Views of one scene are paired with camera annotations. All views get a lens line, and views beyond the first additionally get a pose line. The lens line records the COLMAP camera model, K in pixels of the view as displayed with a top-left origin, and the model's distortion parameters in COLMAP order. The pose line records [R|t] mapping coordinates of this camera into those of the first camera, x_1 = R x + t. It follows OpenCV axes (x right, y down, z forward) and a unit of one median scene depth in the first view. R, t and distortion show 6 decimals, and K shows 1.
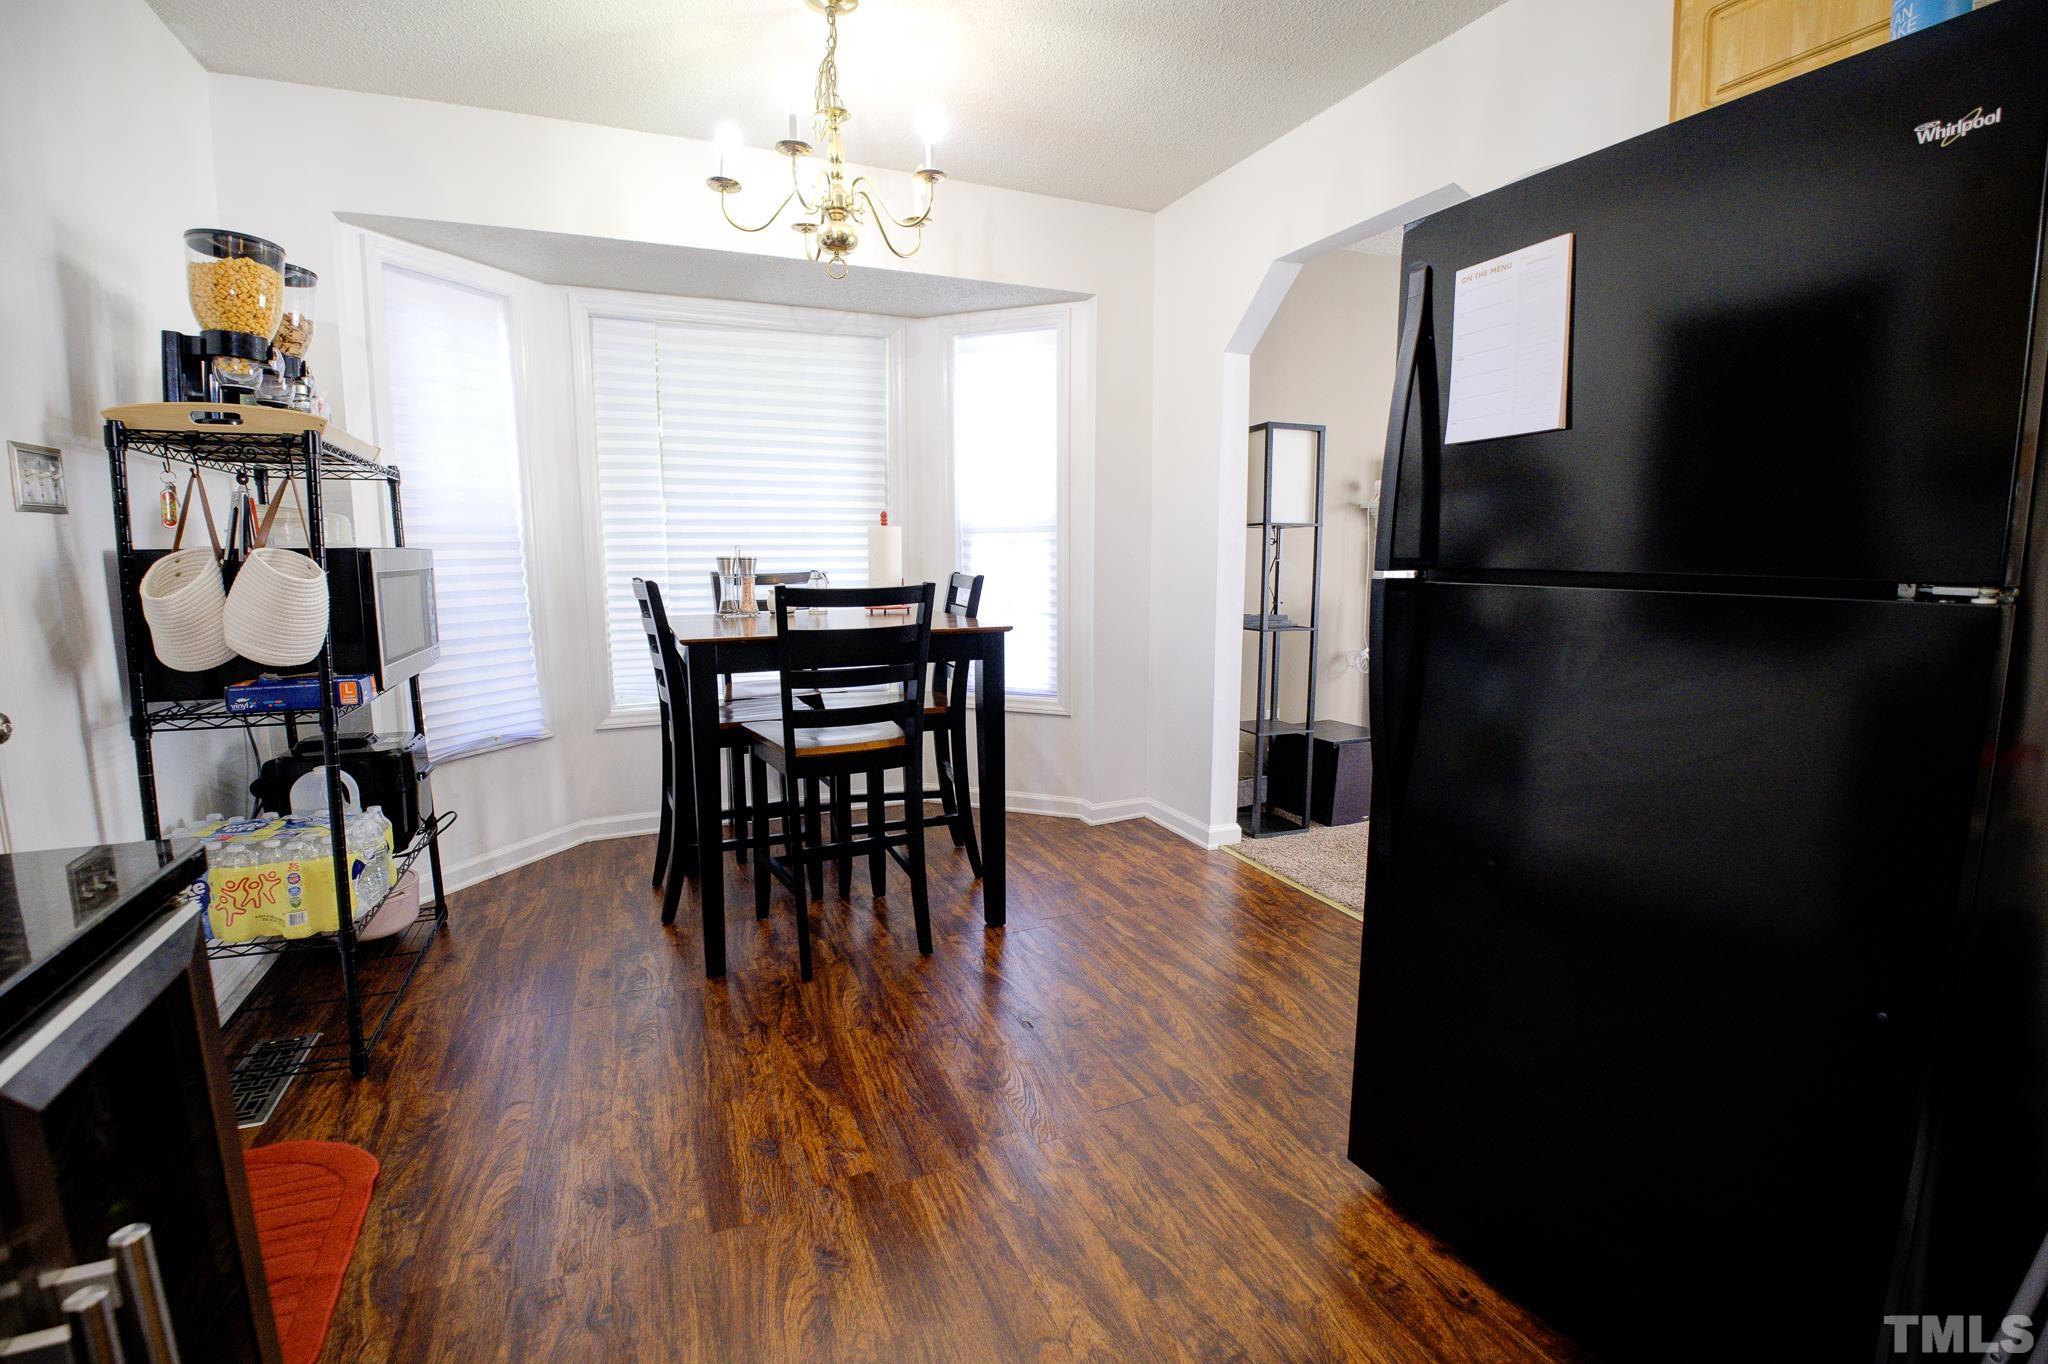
lens RADIAL K [[908.4, 0, 1010.0], [0, 908.4, 675.0], [0, 0, 1]] dist [-0.000163, -0.000176]
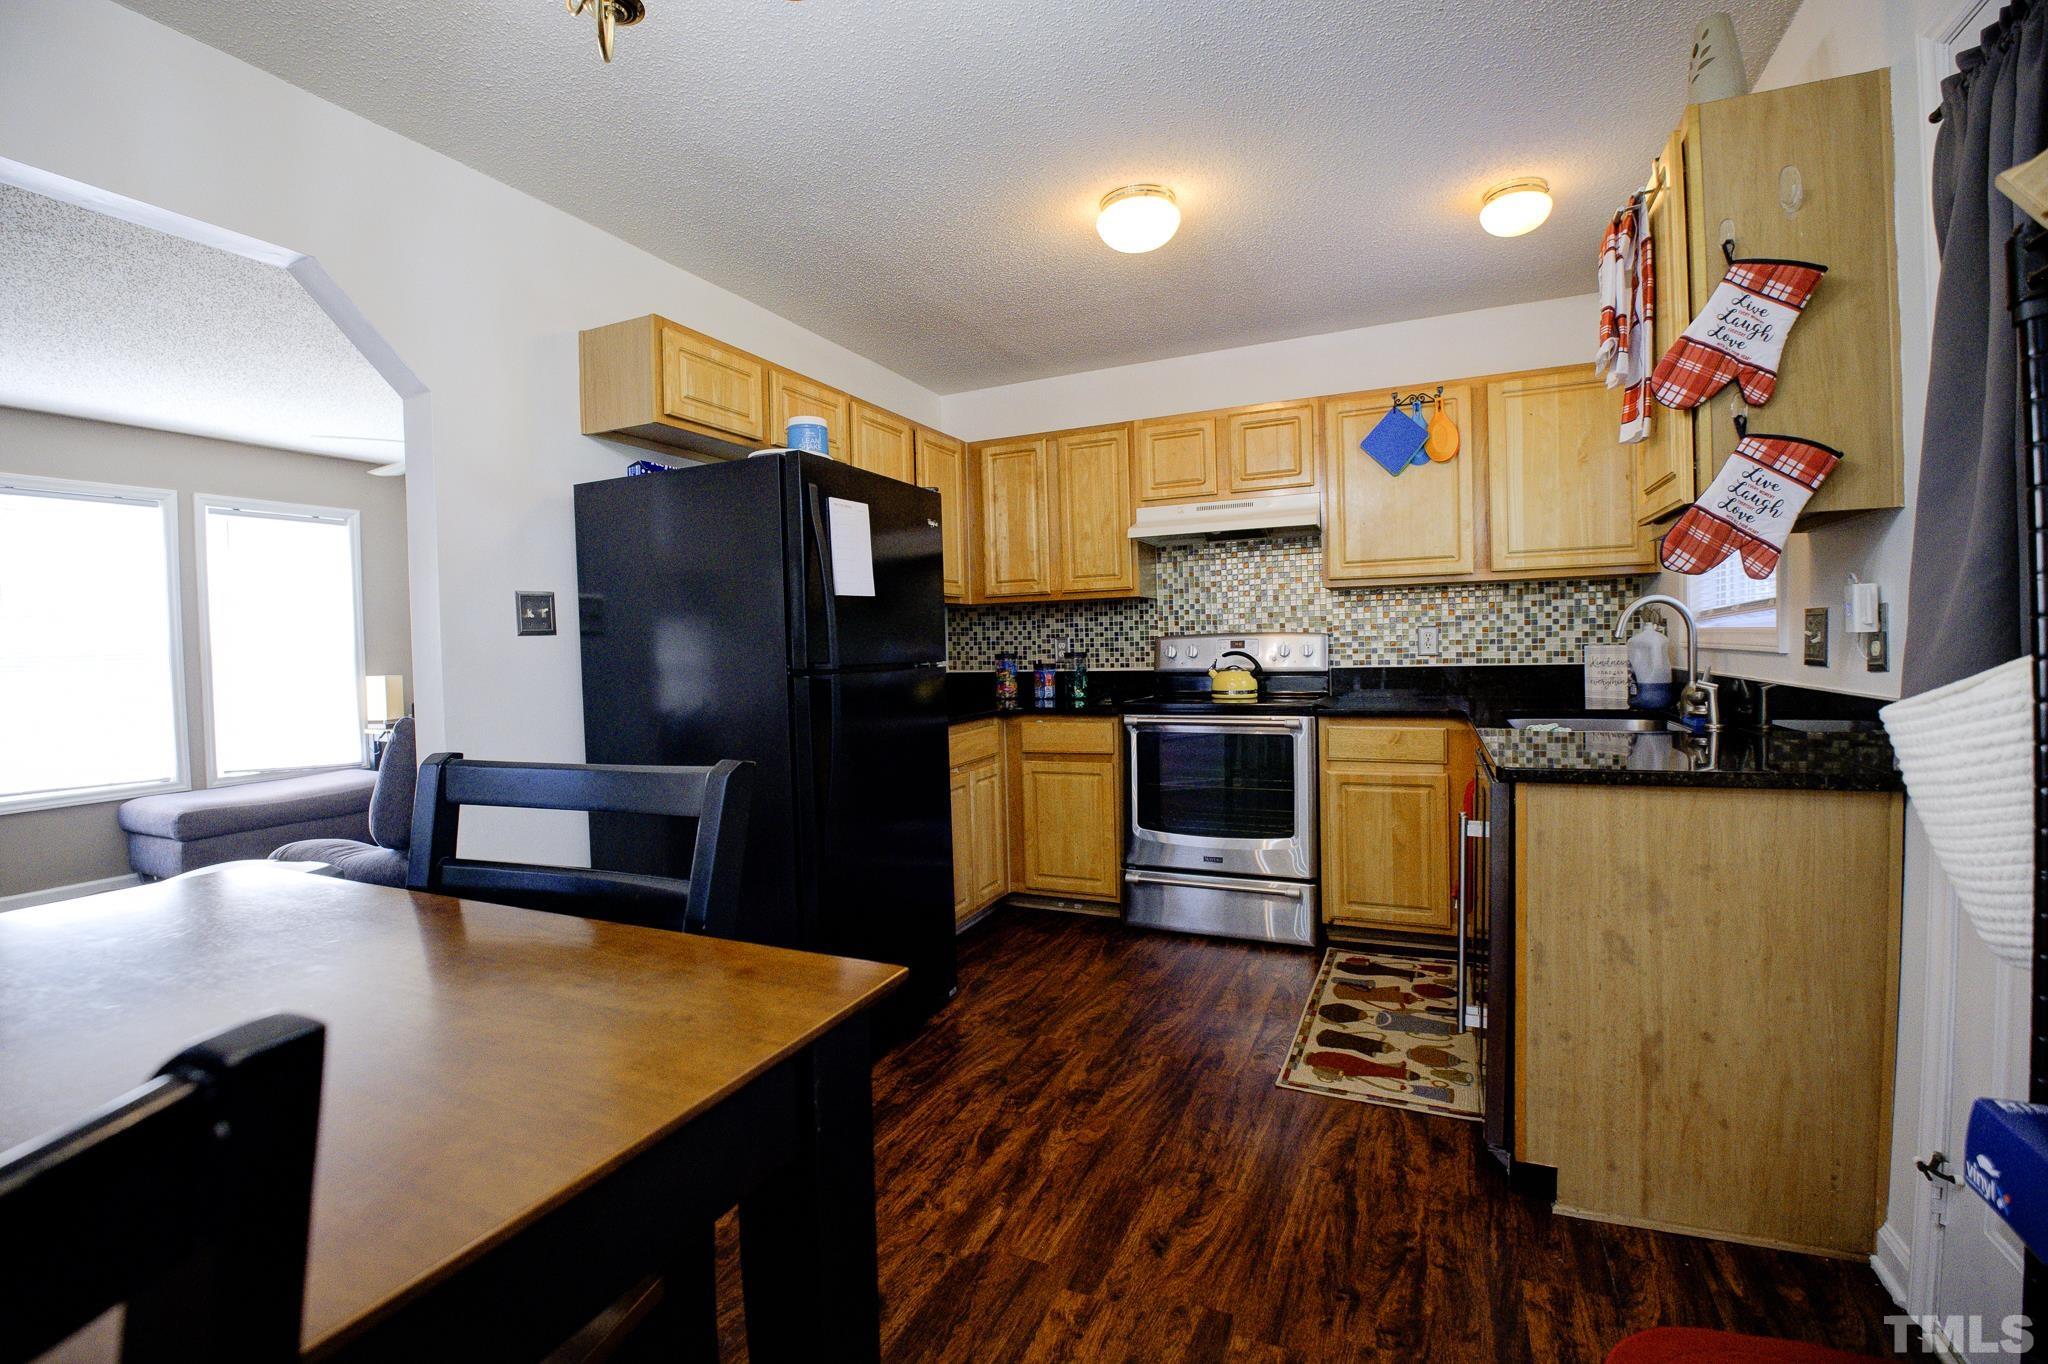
lens RADIAL K [[908.4, 0, 1010.0], [0, 908.4, 675.0], [0, 0, 1]] dist [-0.000163, -0.000176]
pose [[-0.661882, -0.001450, 0.749607, -0.960494], [0.137886, 0.982699, 0.123650, -0.253045], [-0.736817, 0.185202, -0.650231, 1.787052]]
